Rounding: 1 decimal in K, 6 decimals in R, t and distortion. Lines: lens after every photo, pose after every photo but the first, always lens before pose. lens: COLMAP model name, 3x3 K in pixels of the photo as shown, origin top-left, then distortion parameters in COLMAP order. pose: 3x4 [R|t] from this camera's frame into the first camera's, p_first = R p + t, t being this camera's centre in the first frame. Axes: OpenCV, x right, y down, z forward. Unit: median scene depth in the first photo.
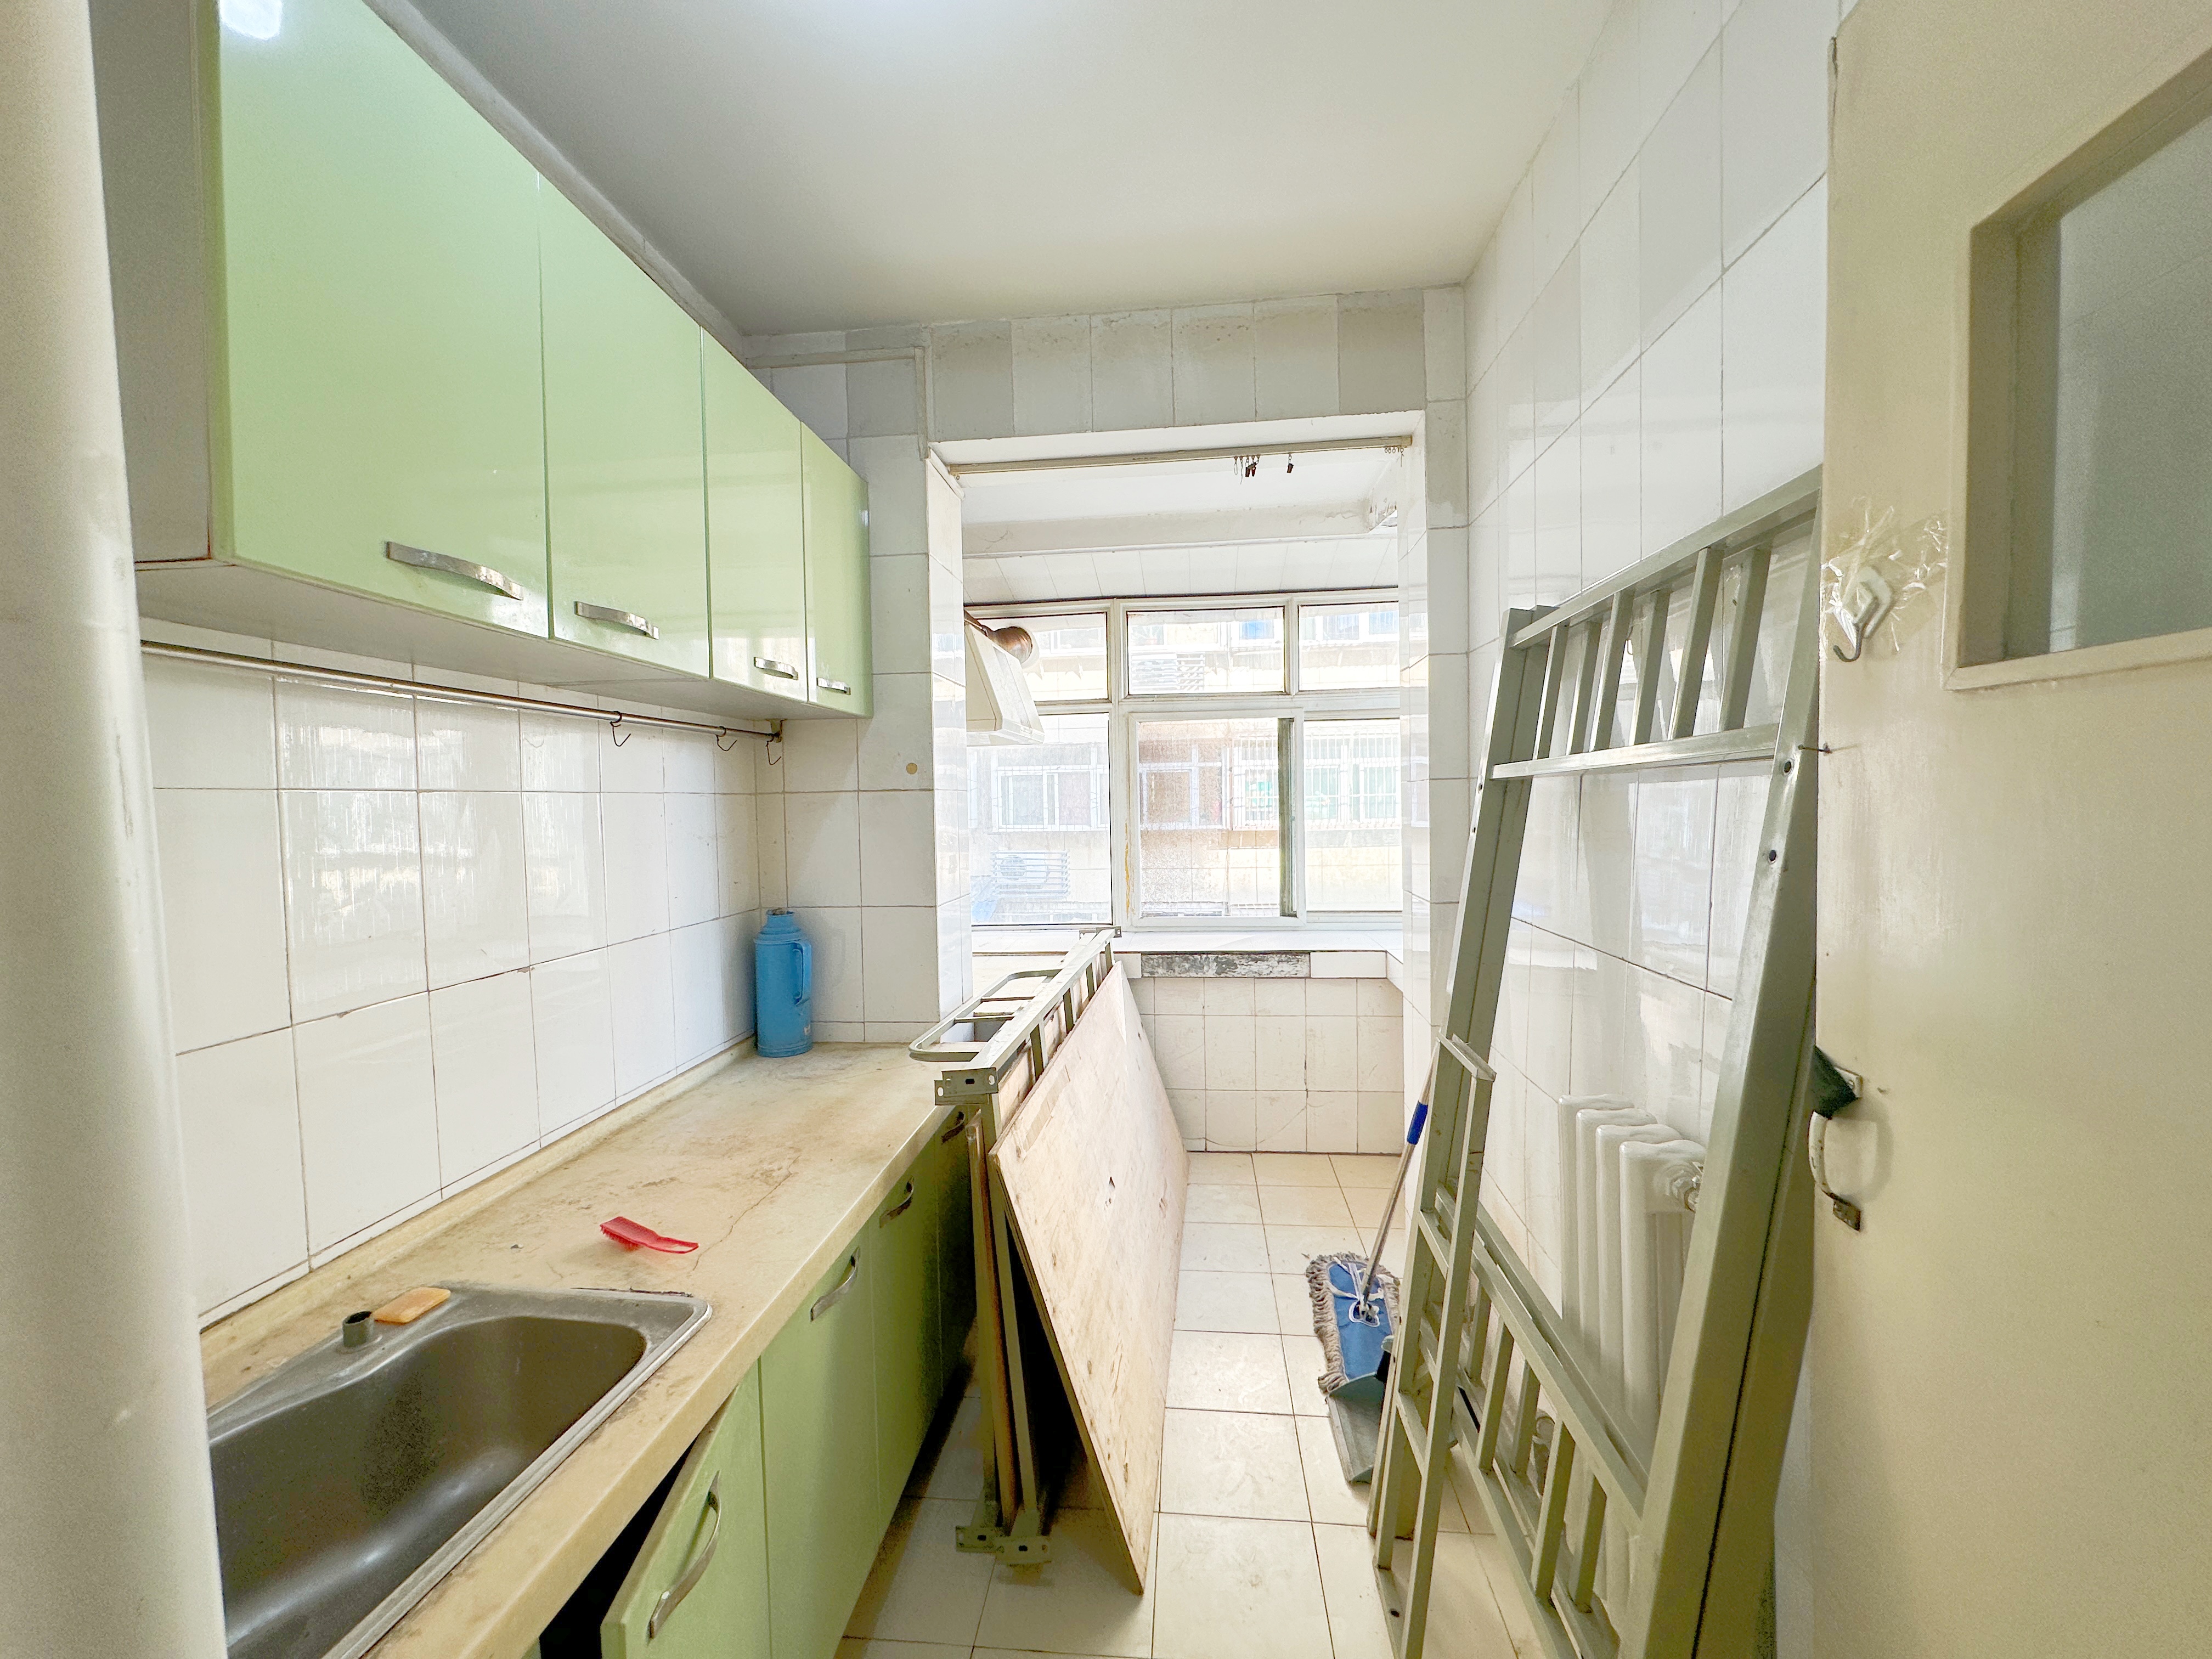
lens RADIAL K [[888.4, 0, 1110.9], [0, 888.4, 833.5], [0, 0, 1]] dist [0.000299, 0.000010]
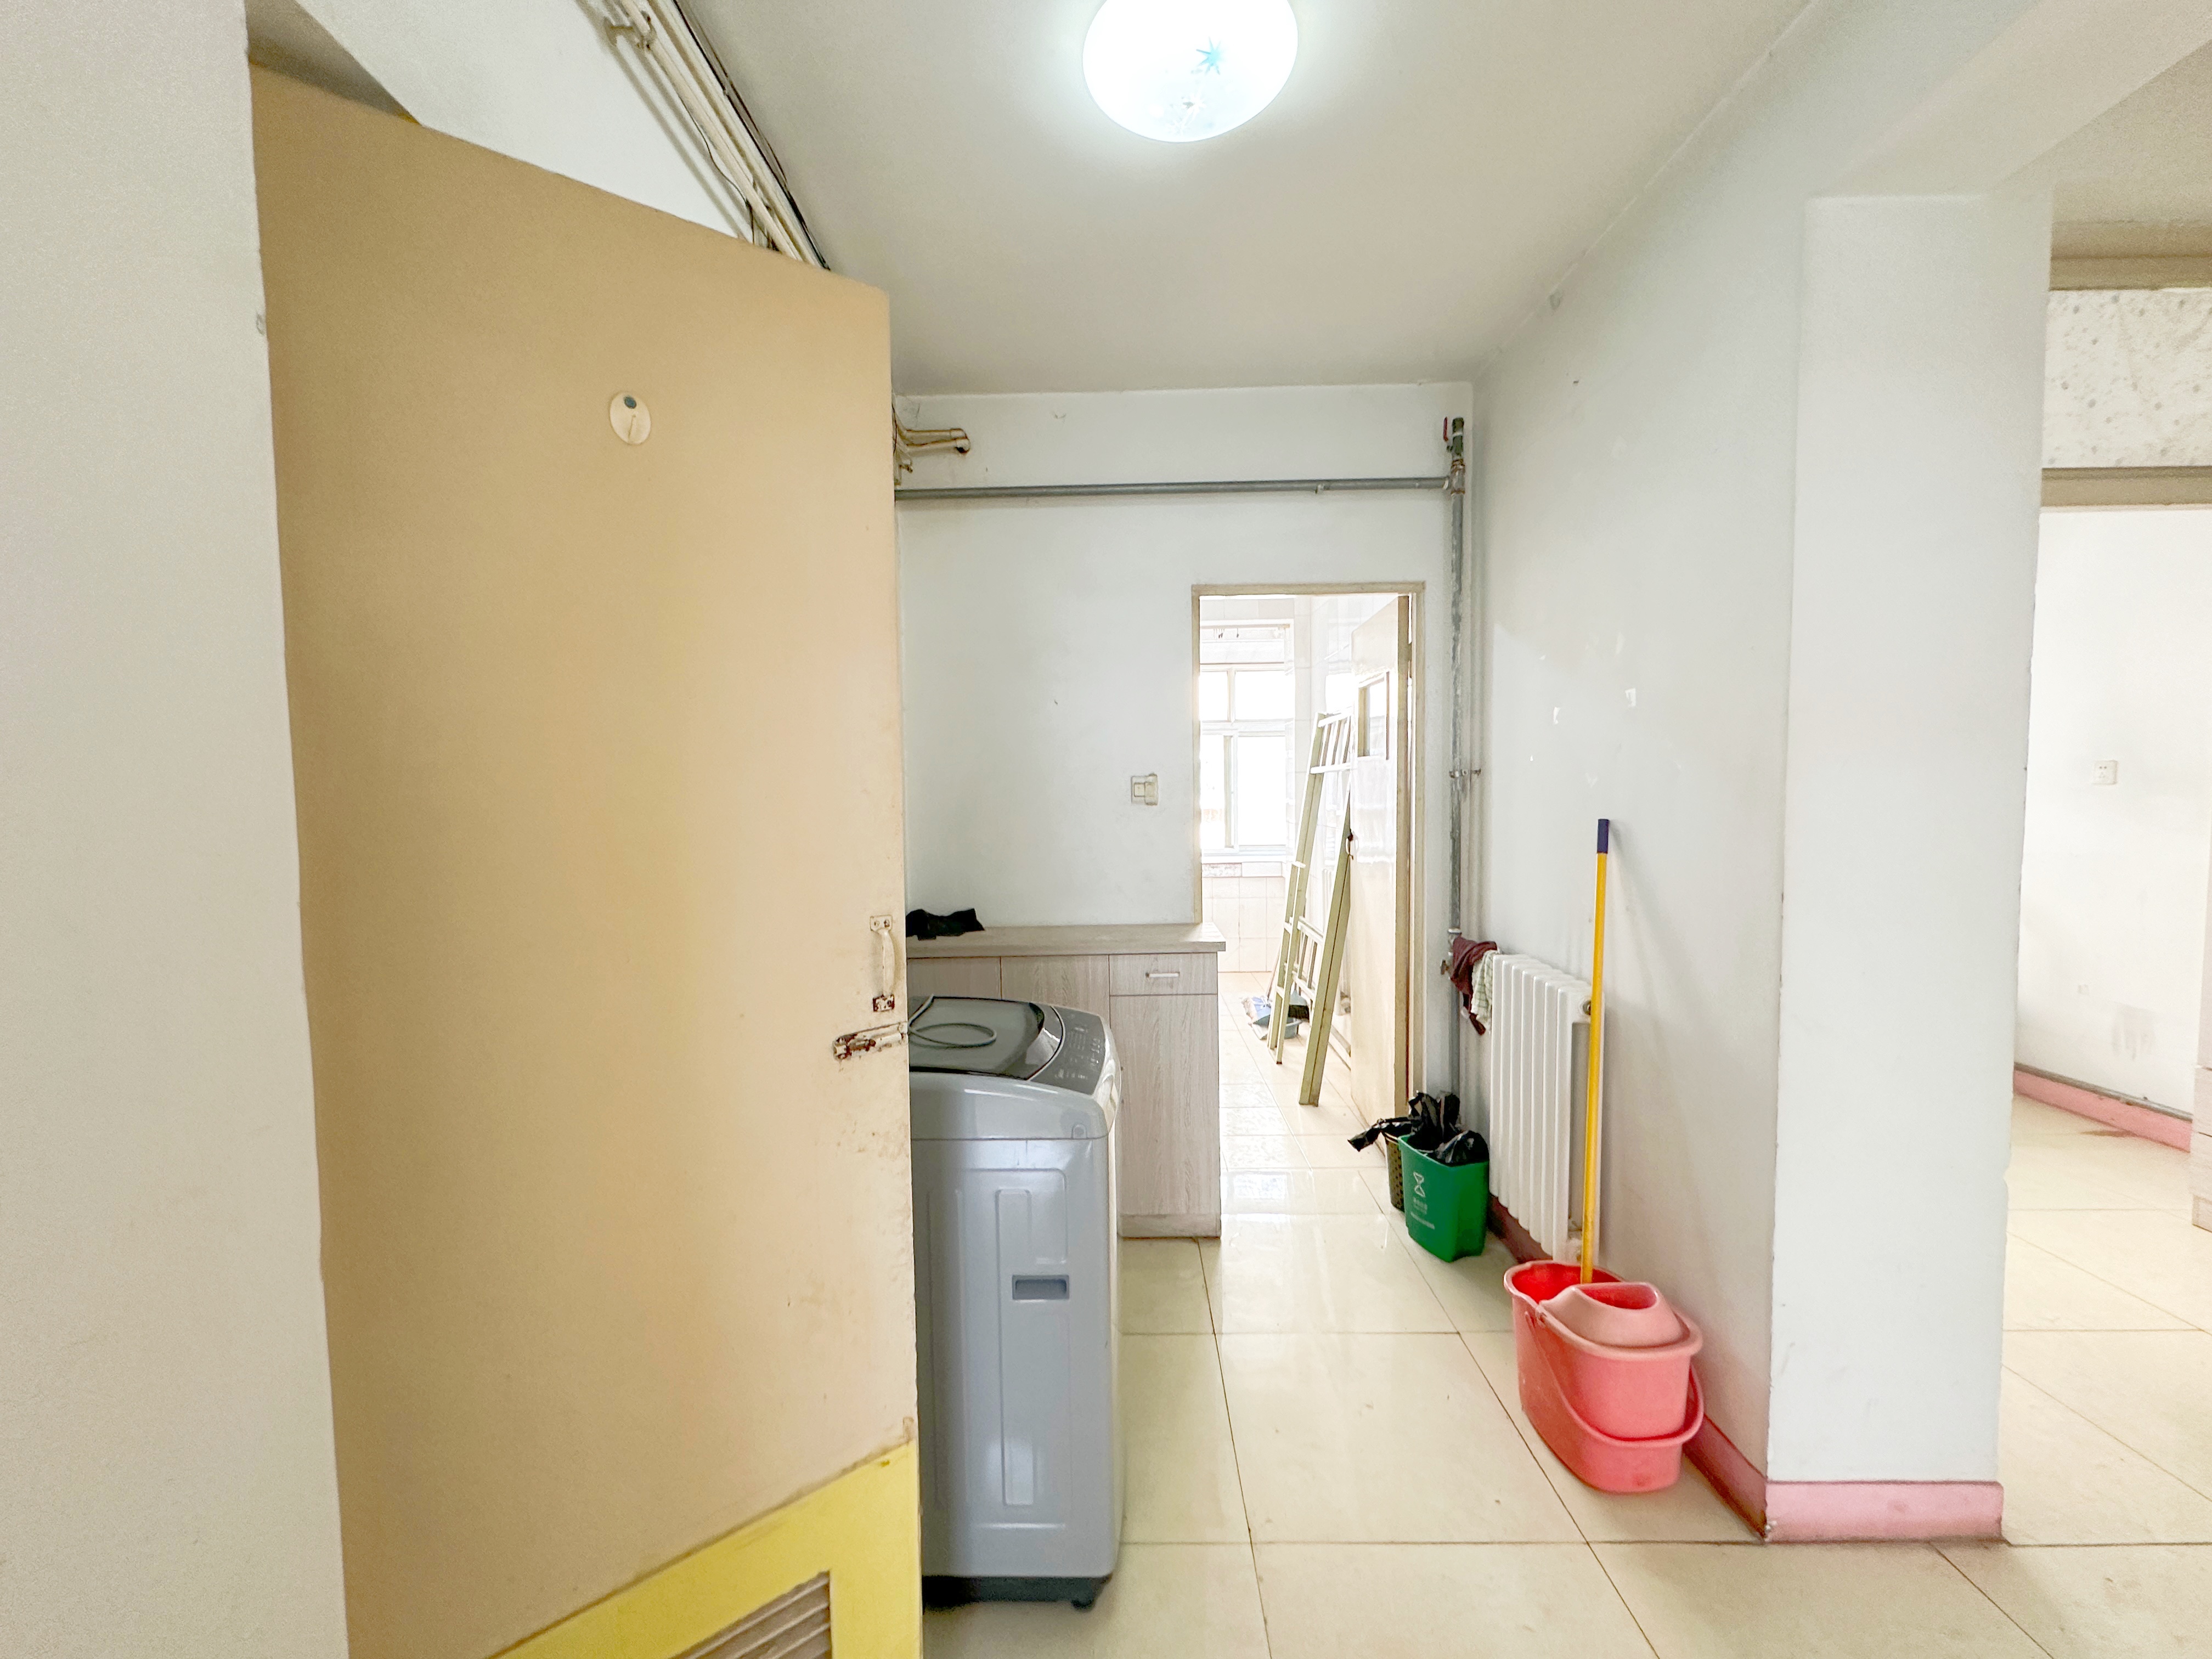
lens RADIAL K [[888.4, 0, 1104.9], [0, 888.4, 831.5], [0, 0, 1]] dist [0.000299, 0.000010]
pose [[0.996519, 0.001339, 0.083357, -0.218085], [-0.002738, 0.999857, 0.016668, 0.037653], [-0.083323, -0.016838, 0.996380, -0.834284]]
